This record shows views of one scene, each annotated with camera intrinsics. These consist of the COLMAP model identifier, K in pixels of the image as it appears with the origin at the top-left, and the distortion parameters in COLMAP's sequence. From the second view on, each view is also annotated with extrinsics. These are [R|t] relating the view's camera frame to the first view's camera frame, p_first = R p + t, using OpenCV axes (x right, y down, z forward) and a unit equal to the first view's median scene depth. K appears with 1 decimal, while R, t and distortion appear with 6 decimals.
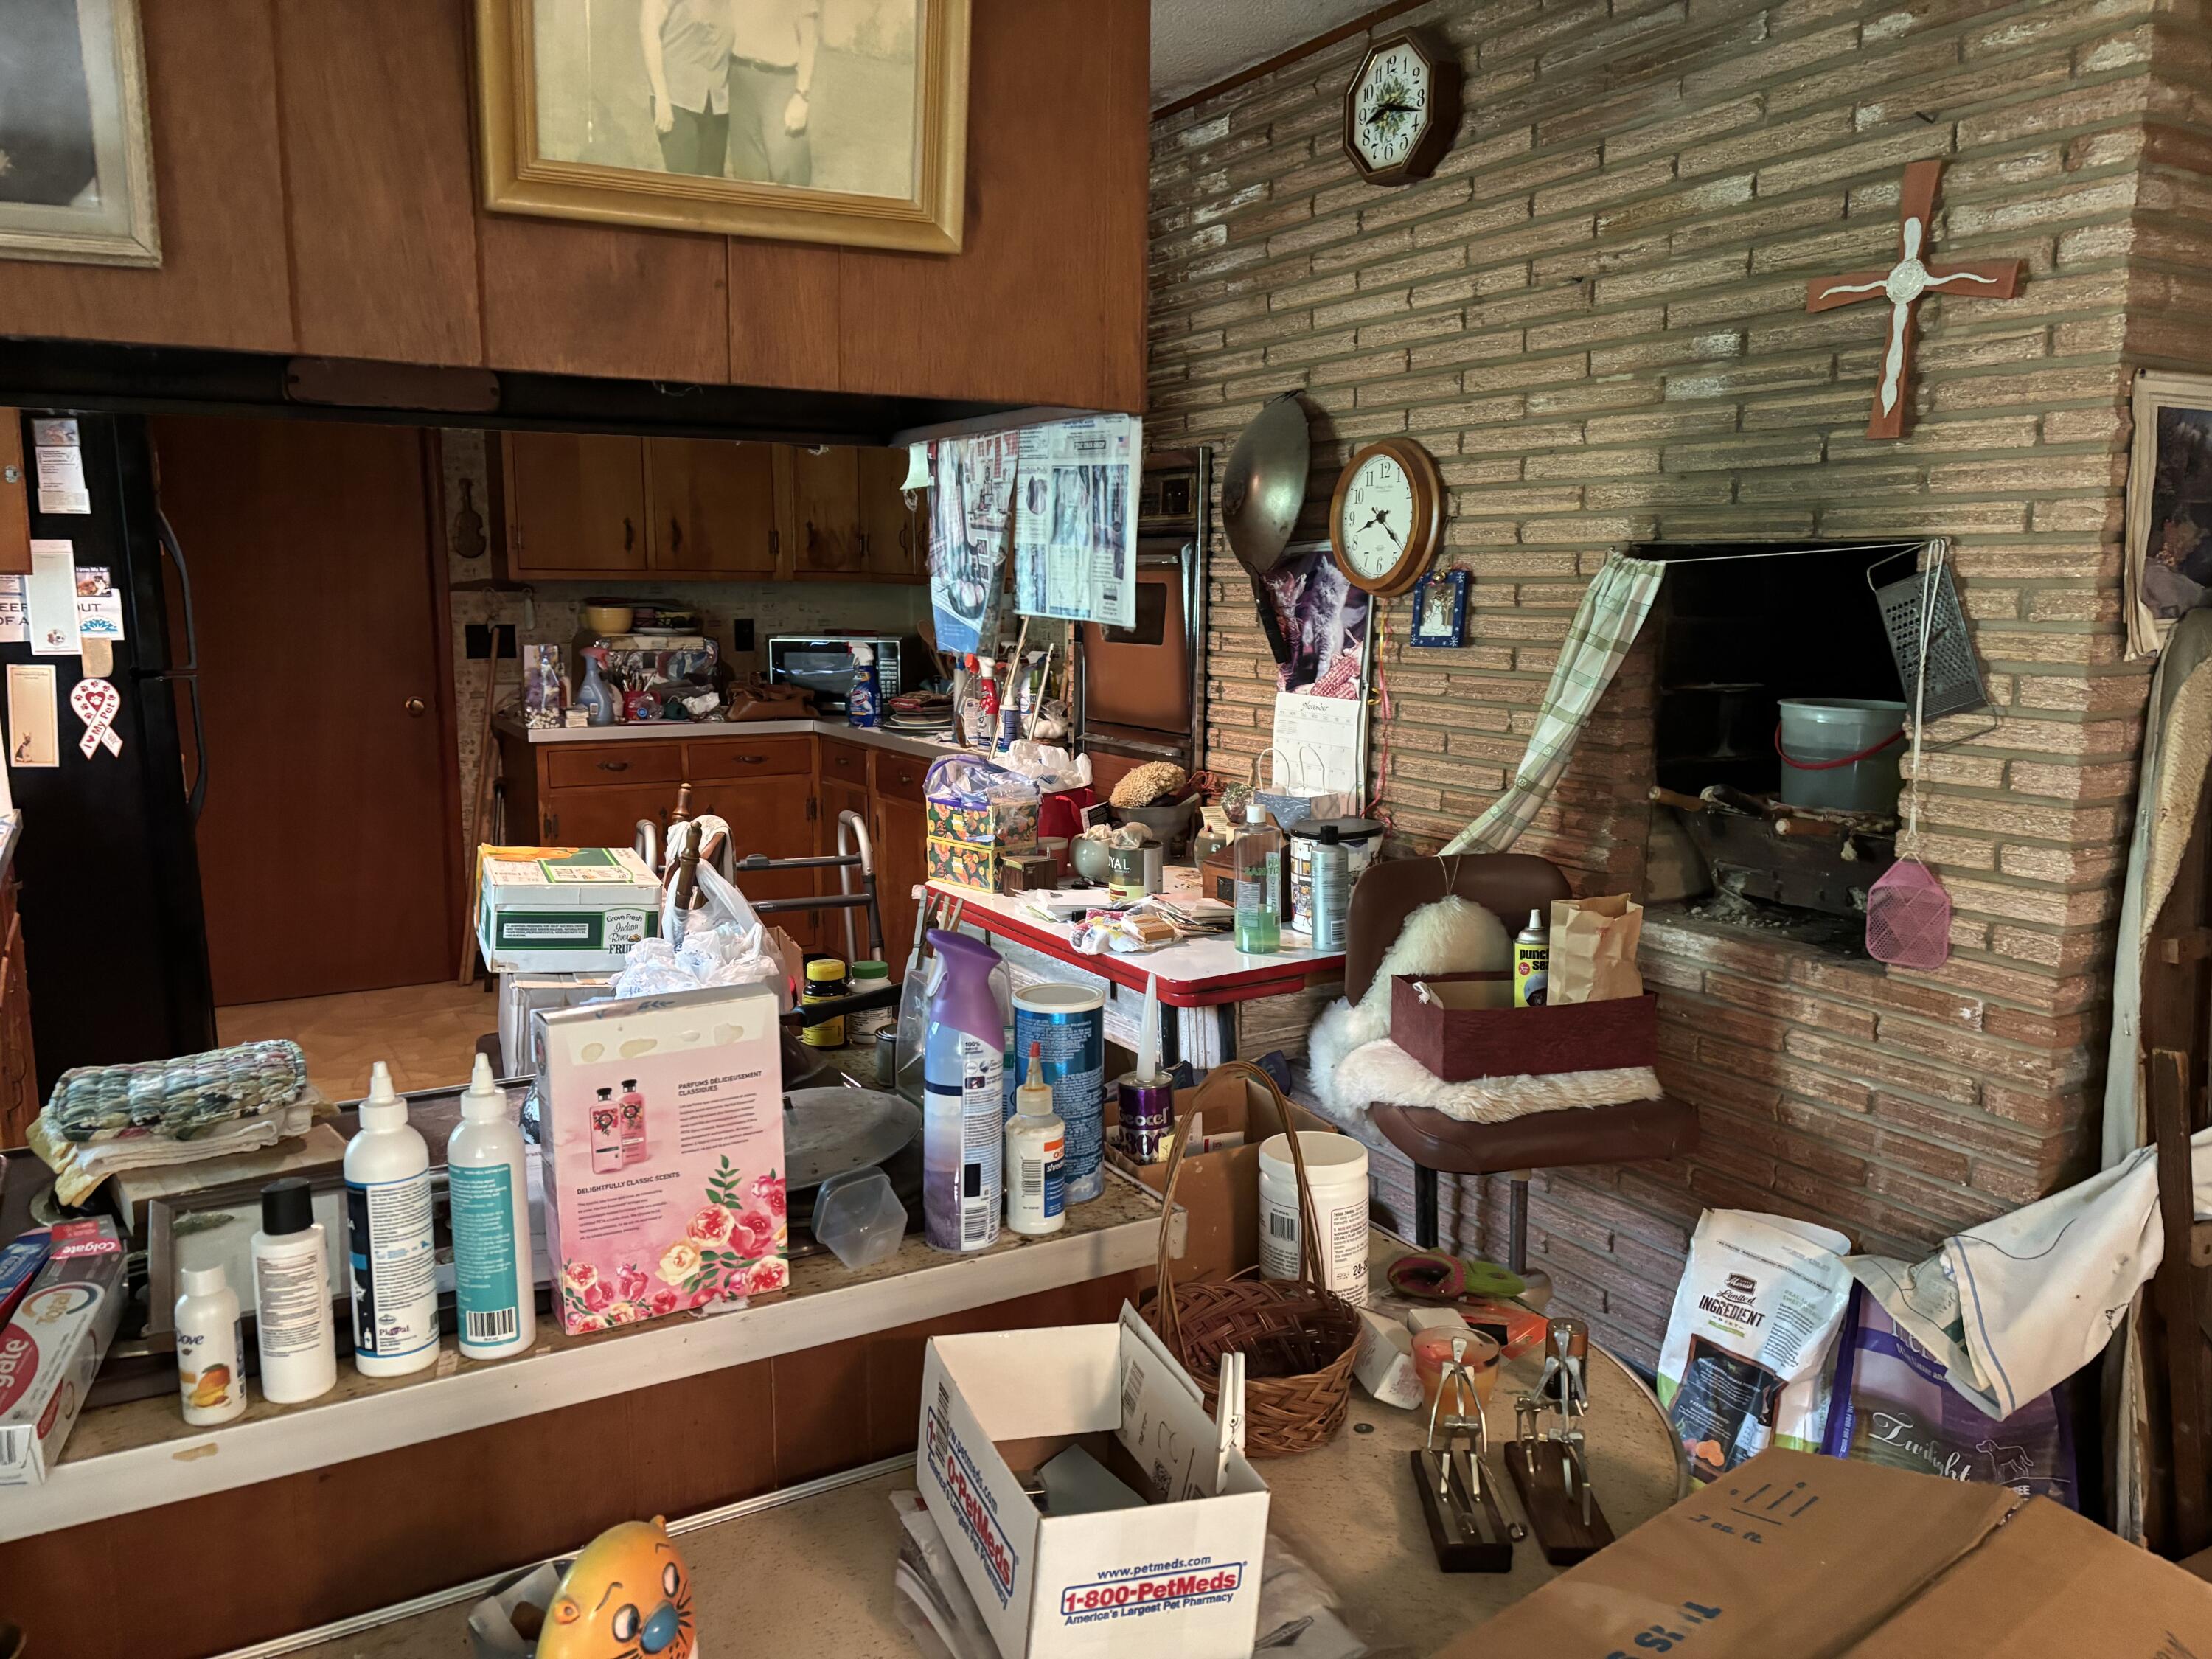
lens RADIAL K [[1638.2, 0, 1106.0], [0, 1638.2, 829.5], [0, 0, 1]] dist [0.057359, -0.049786]
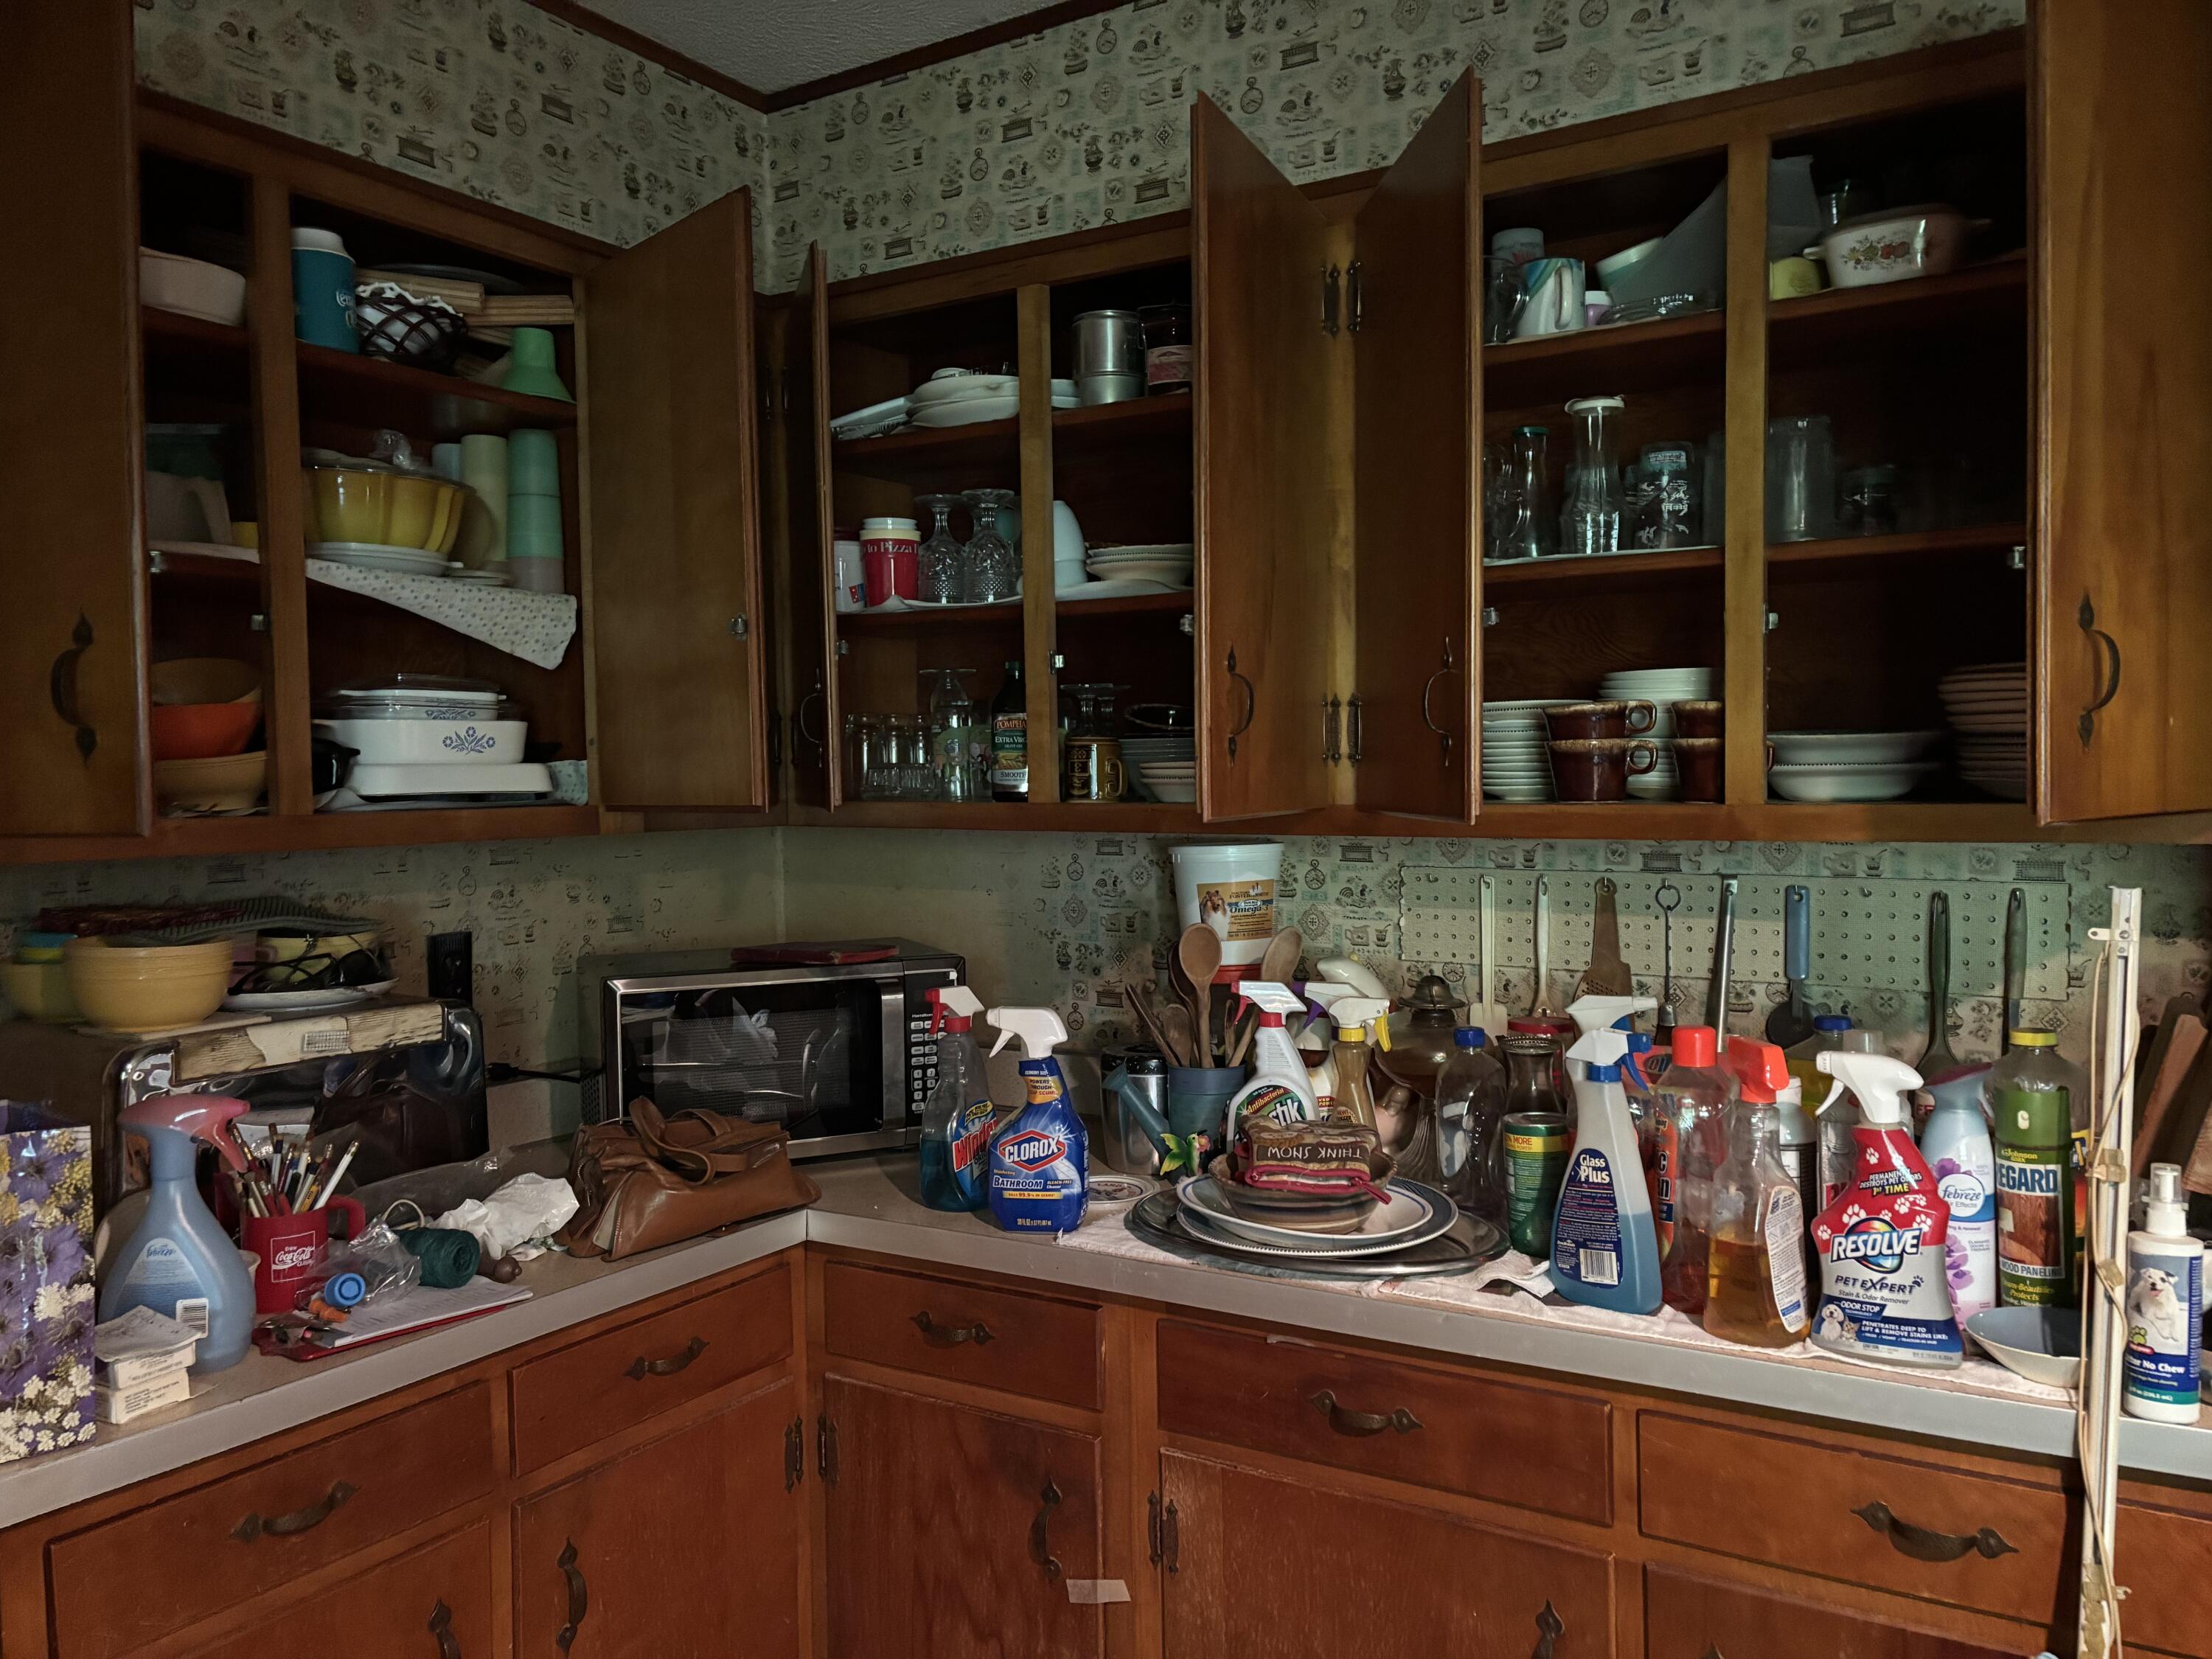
lens RADIAL K [[1638.2, 0, 1106.0], [0, 1638.2, 829.5], [0, 0, 1]] dist [0.057359, -0.049786]
pose [[0.884431, -0.038304, 0.465097, -0.292059], [0.096153, 0.990199, -0.101295, -0.108381], [-0.456658, 0.134309, 0.879445, 0.645940]]
